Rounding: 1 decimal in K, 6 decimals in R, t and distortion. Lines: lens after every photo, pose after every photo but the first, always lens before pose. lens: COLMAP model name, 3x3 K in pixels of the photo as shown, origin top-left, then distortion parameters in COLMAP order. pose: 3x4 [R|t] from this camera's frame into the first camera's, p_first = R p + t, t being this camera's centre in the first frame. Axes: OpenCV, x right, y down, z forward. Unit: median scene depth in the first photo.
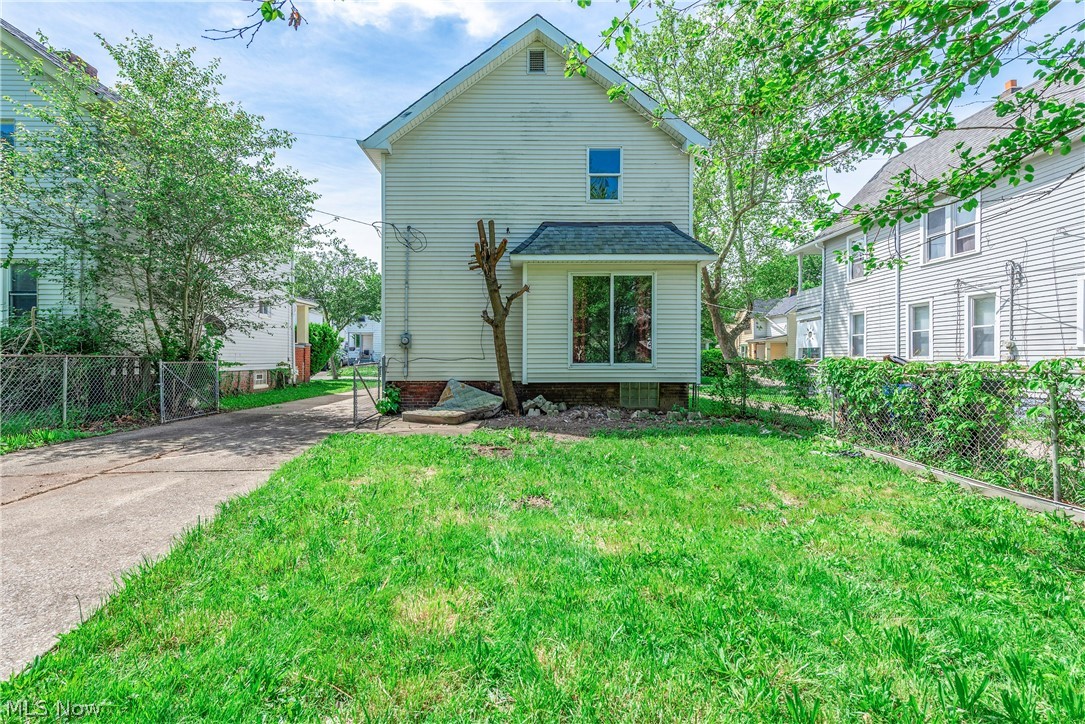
lens RADIAL K [[500.0, 0, 535.0], [0, 500.0, 356.0], [0, 0, 1]] dist [0.001062, 0.000790]
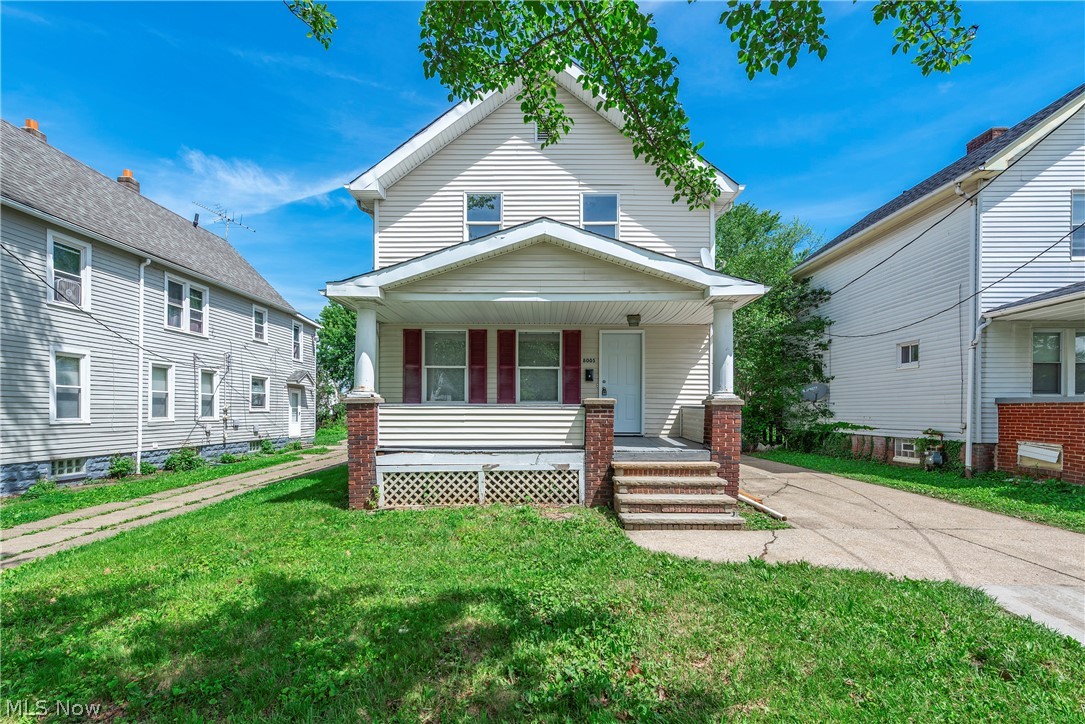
lens RADIAL K [[453.1, 0, 547.1], [0, 453.1, 413.8], [0, 0, 1]] dist [0.010621, 0.000205]
pose [[-0.999633, -0.002454, 0.026991, -0.043575], [-0.002509, 0.999995, -0.002020, -0.008251], [-0.026986, -0.002087, -0.999634, 2.502080]]
